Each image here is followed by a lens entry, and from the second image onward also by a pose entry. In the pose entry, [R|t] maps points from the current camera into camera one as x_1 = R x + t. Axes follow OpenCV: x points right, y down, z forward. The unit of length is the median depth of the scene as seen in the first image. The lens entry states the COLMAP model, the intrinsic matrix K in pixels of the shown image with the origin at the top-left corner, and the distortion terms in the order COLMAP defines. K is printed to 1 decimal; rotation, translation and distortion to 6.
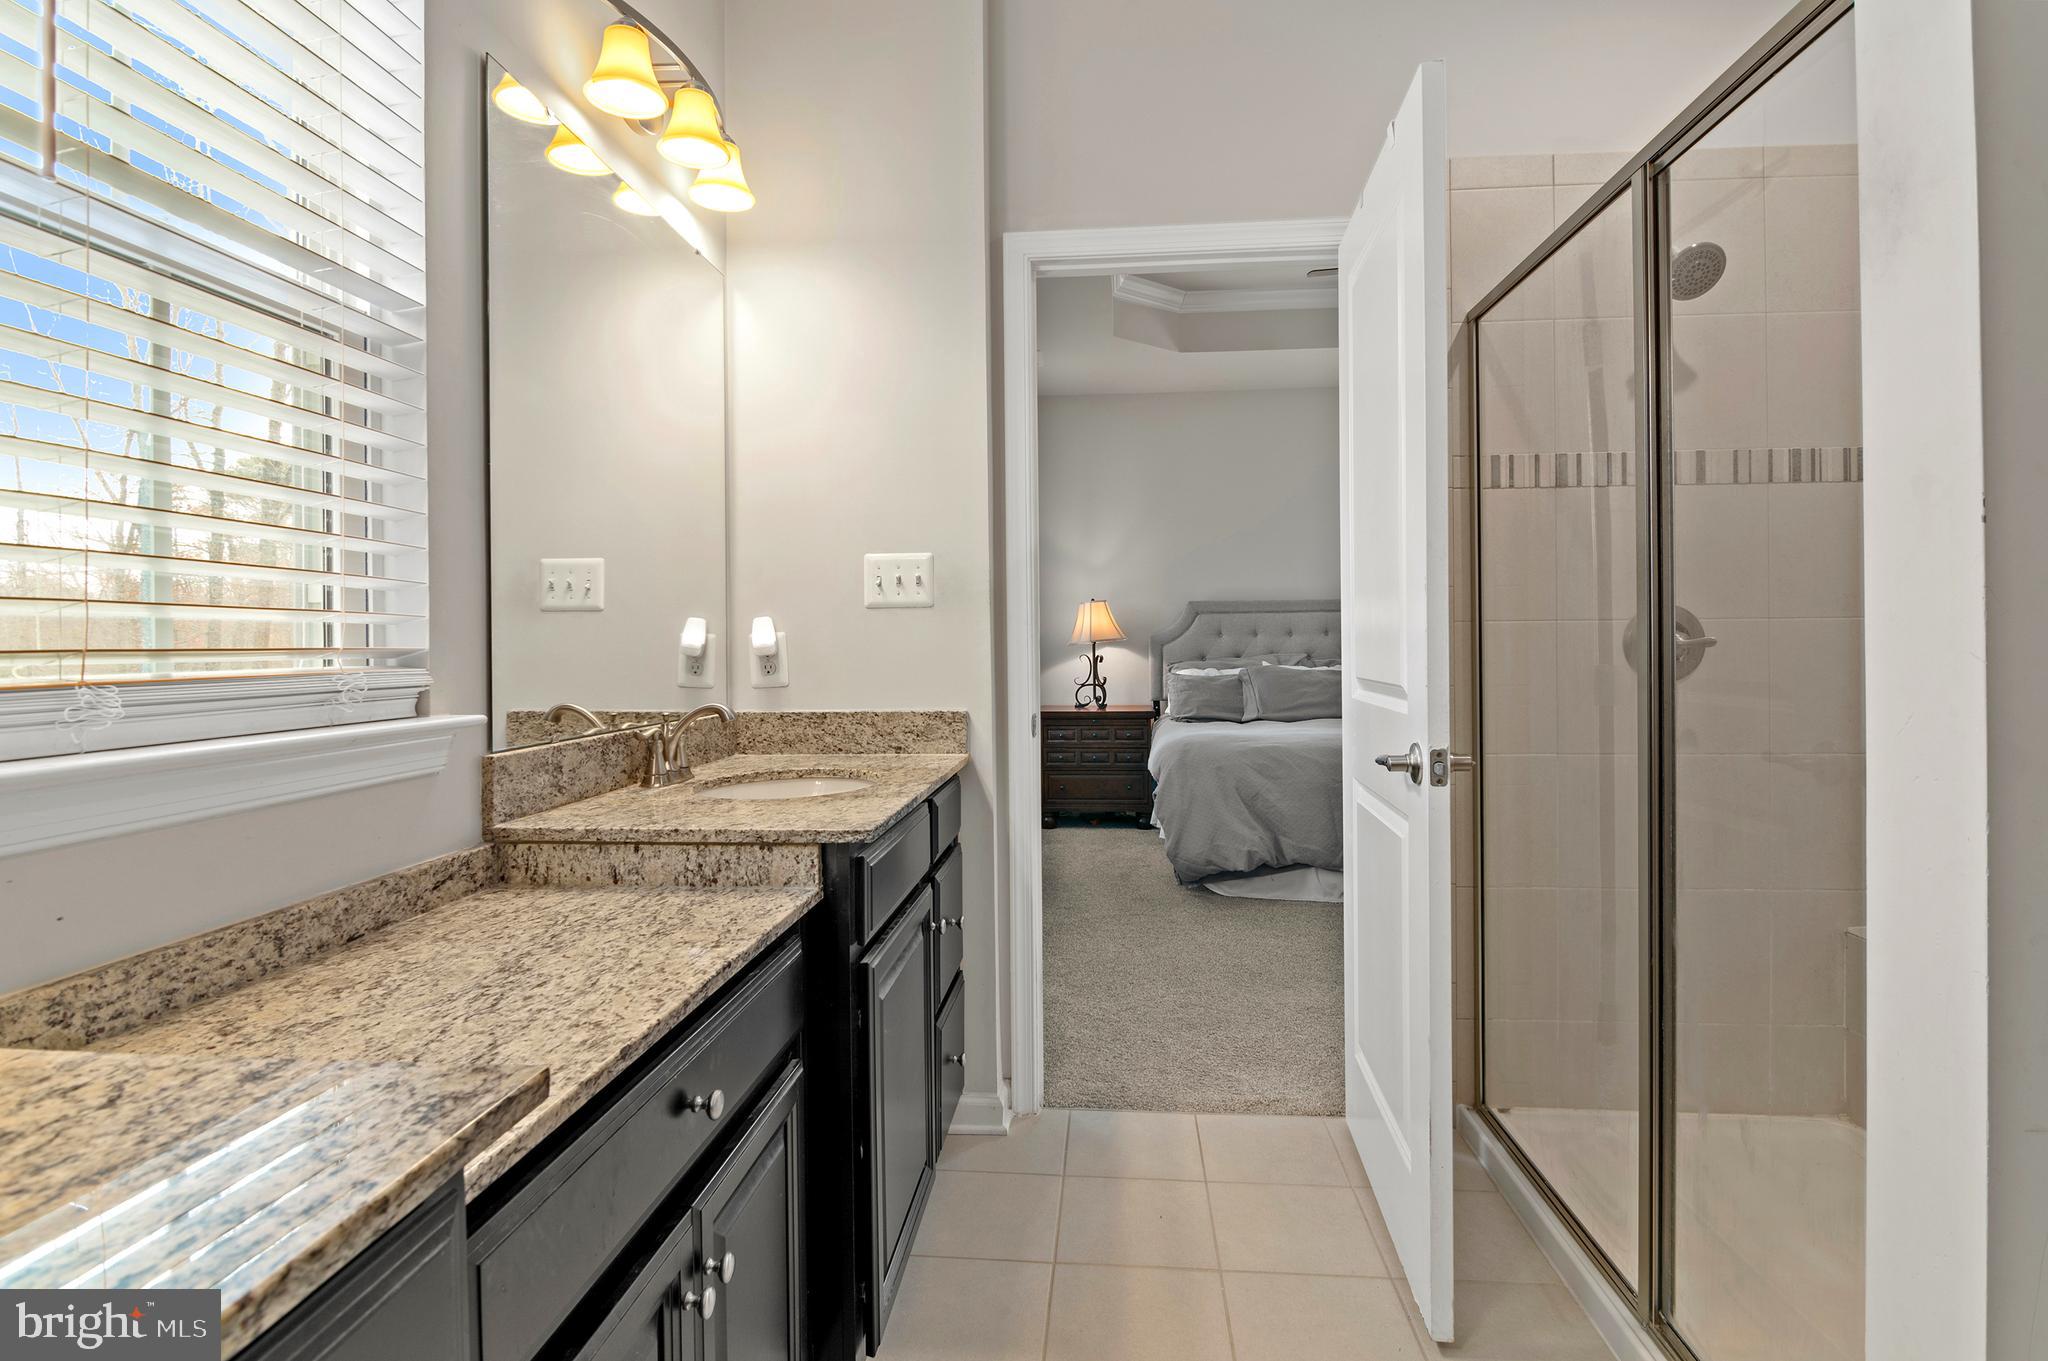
lens RADIAL K [[999.2, 0, 1033.9], [0, 999.2, 650.0], [0, 0, 1]] dist [-0.012273, -0.000766]
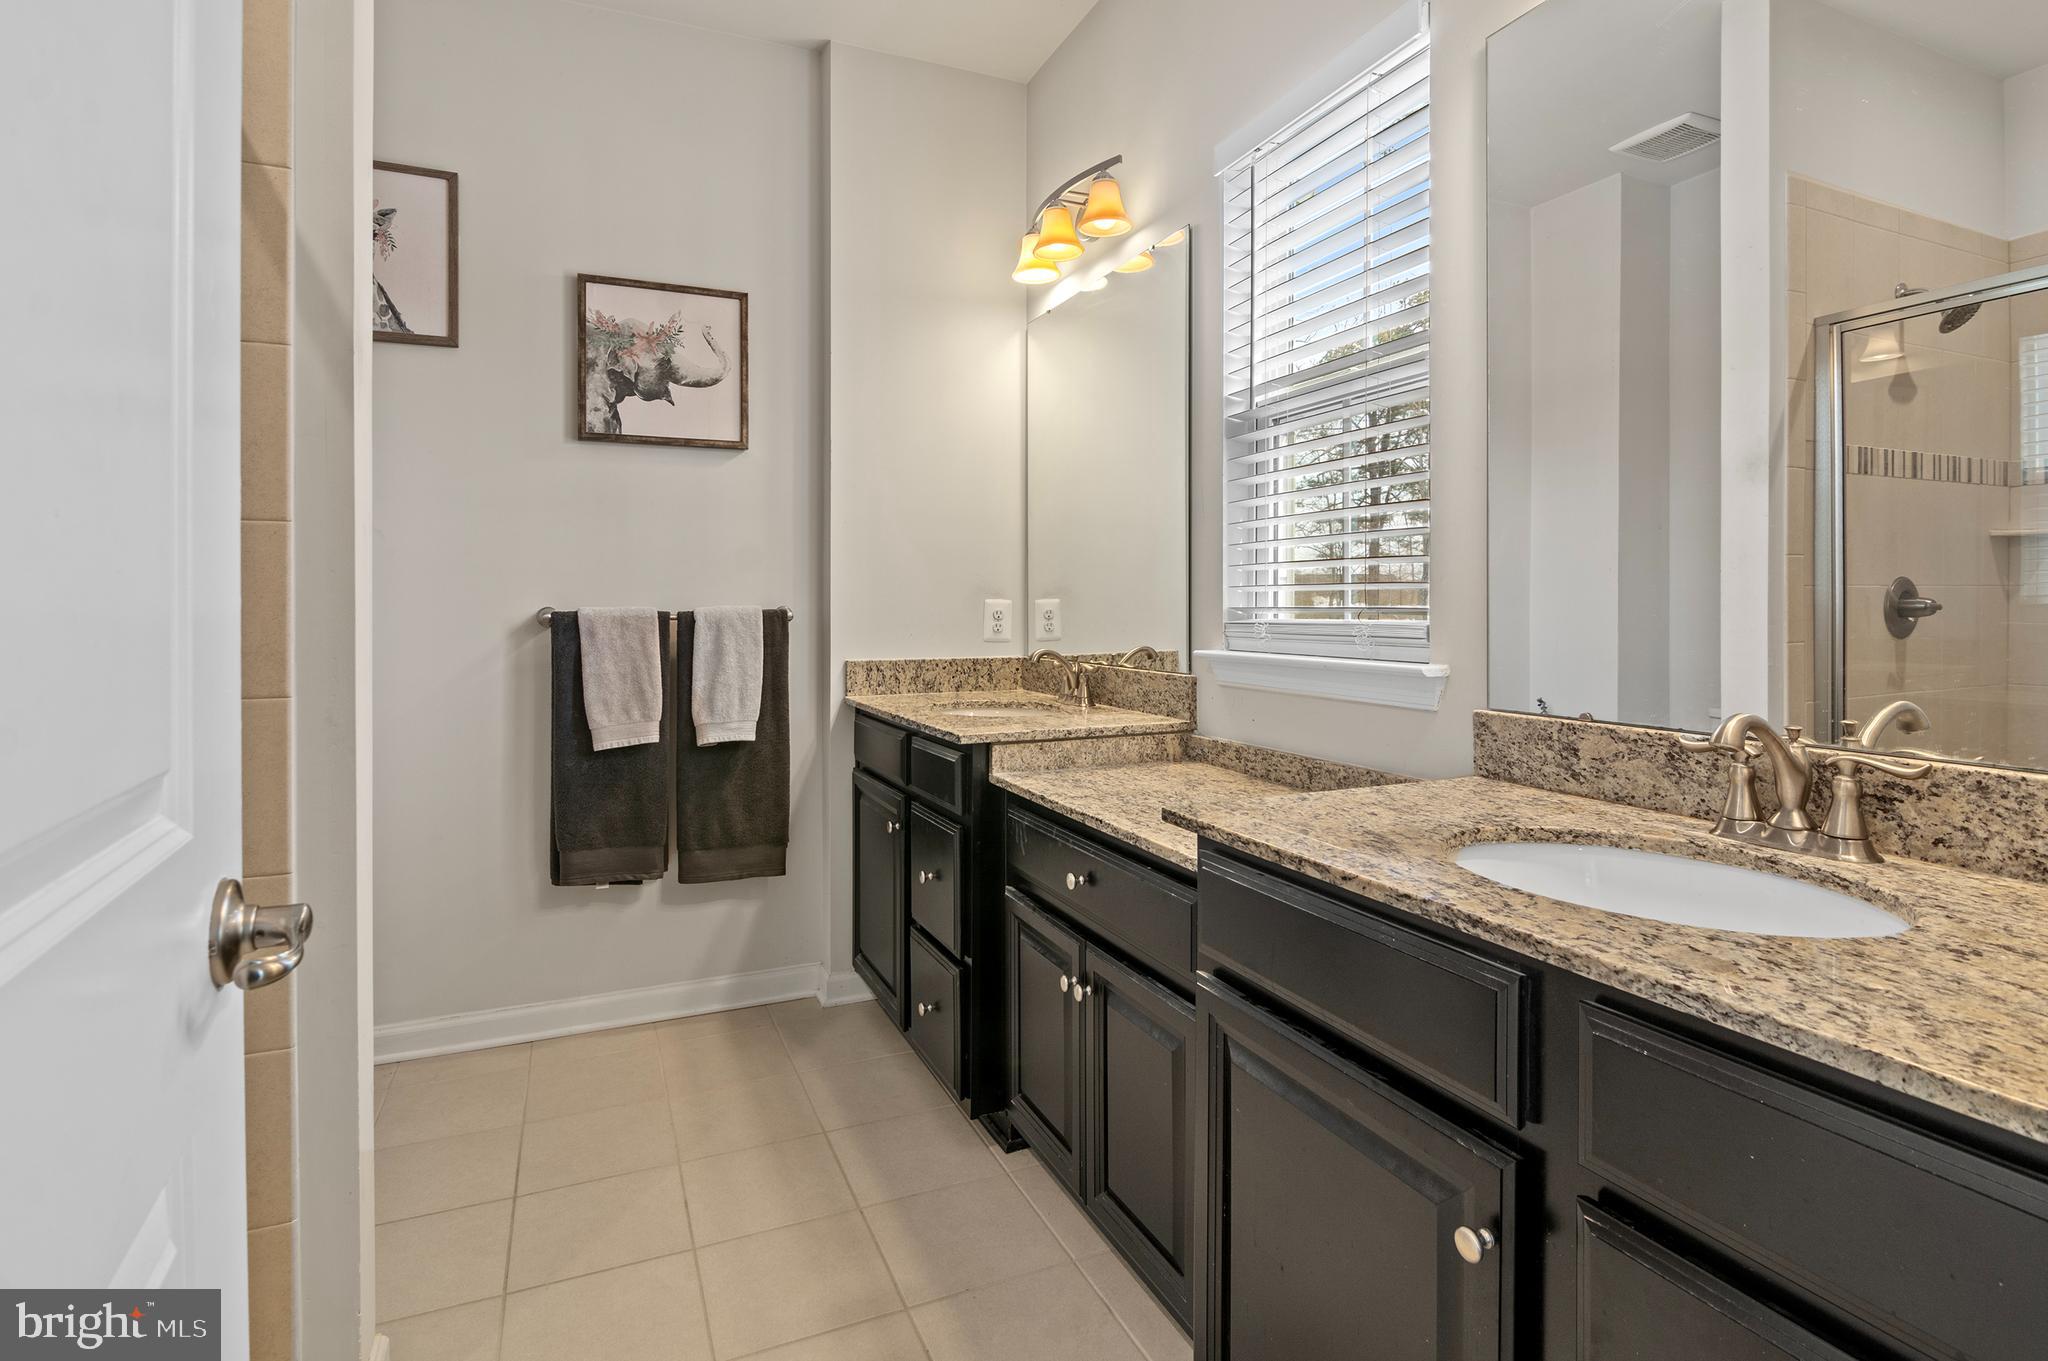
lens RADIAL K [[1020.7, 0, 1022.8], [0, 1020.7, 606.2], [0, 0, 1]] dist [-0.008118, -0.001507]
pose [[-0.878479, 0.011533, -0.477642, 0.498222], [0.005813, 0.999893, 0.013451, -0.027599], [0.477746, 0.009040, -0.878452, 2.153904]]
